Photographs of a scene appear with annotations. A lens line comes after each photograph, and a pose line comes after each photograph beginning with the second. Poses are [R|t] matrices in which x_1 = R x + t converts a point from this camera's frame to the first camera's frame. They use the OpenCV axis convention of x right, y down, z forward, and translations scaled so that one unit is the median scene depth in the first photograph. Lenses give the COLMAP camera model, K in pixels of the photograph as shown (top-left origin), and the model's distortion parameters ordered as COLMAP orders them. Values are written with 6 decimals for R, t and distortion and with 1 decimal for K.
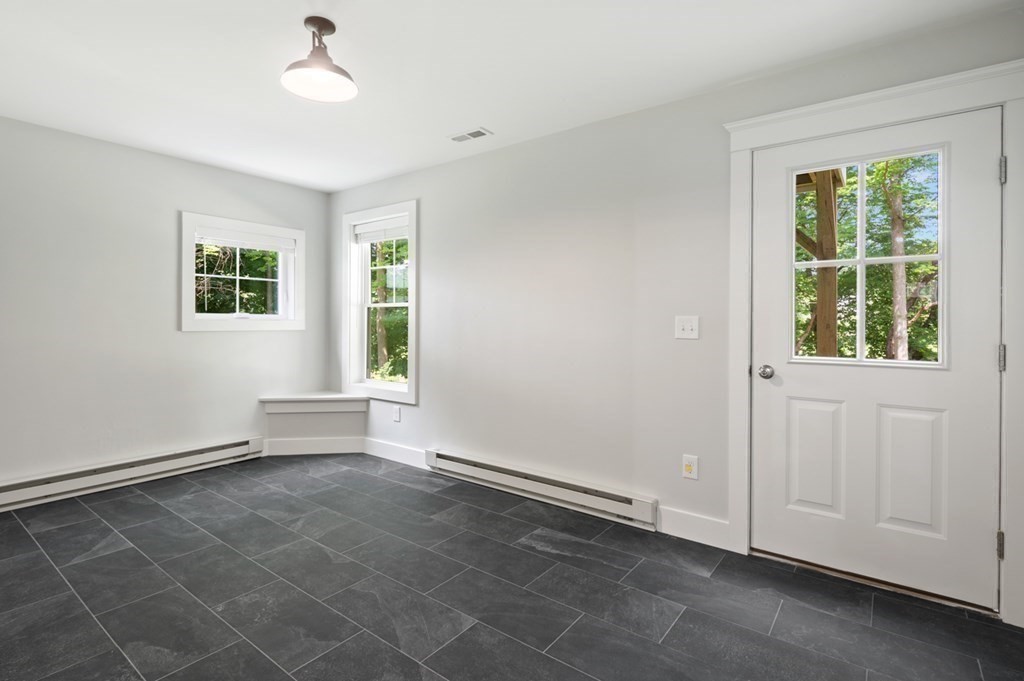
lens RADIAL K [[505.6, 0, 493.6], [0, 505.6, 322.3], [0, 0, 1]] dist [0.006524, -0.004083]
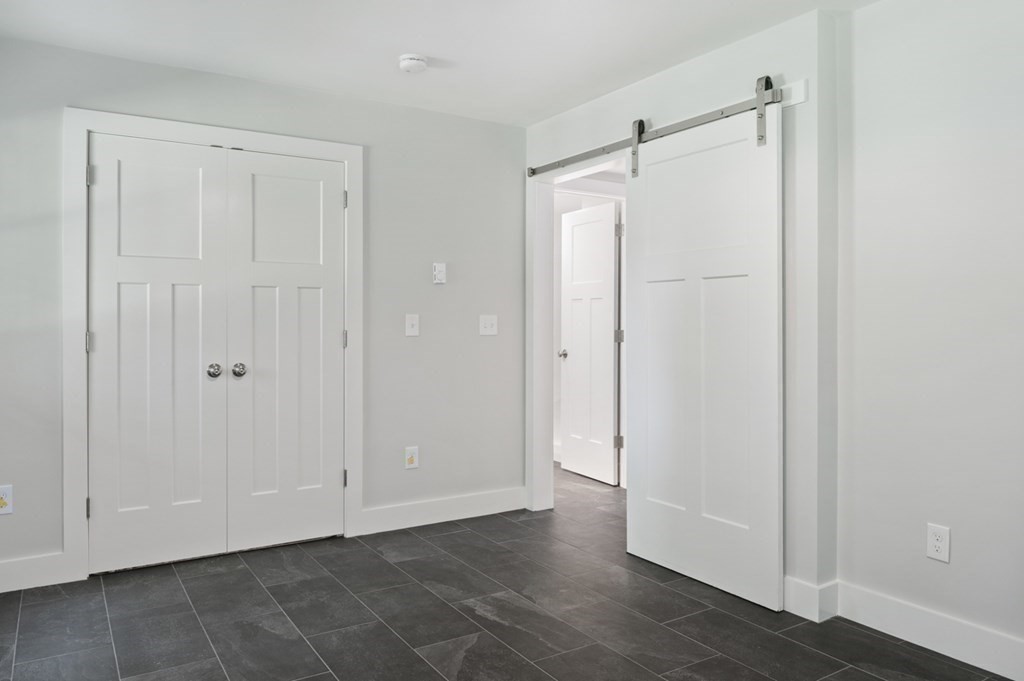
lens RADIAL K [[718.8, 0, 513.6], [0, 718.8, 321.3], [0, 0, 1]] dist [-0.019344, -0.000410]
pose [[-0.951412, -0.009407, 0.307777, -0.421424], [-0.008262, 0.999953, 0.005023, -0.009342], [-0.307810, 0.002236, -0.951445, 1.438619]]
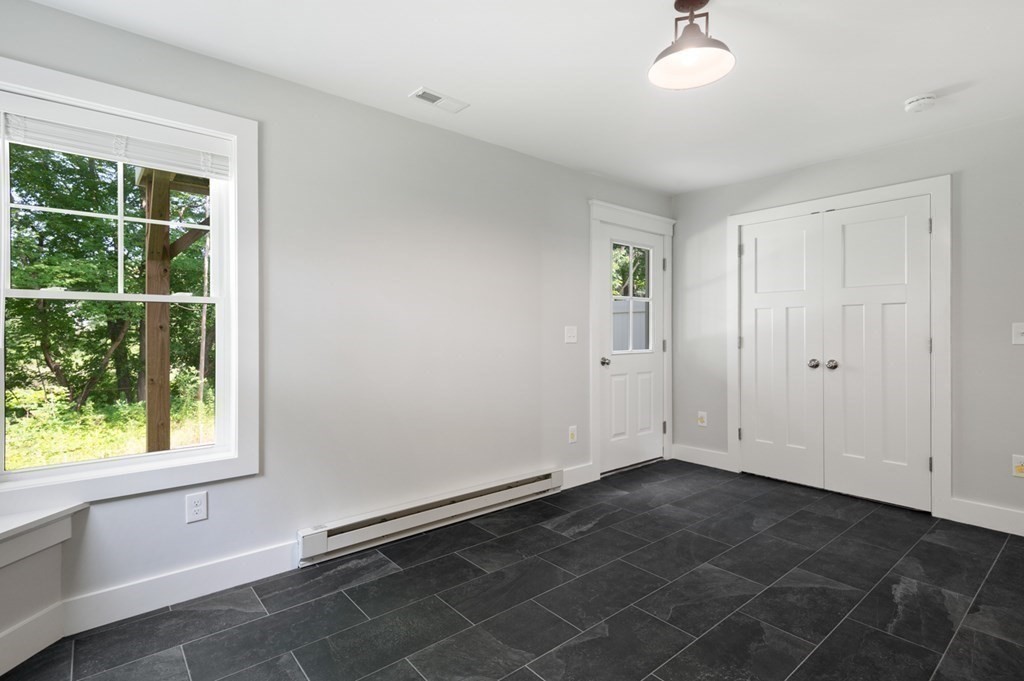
lens RADIAL K [[505.6, 0, 510.4], [0, 505.6, 336.0], [0, 0, 1]] dist [0.006524, -0.004083]
pose [[0.199741, -0.016172, 0.979715, -1.017935], [0.004988, 0.999868, 0.015488, -0.009291], [-0.979836, 0.001794, 0.199795, 0.899840]]
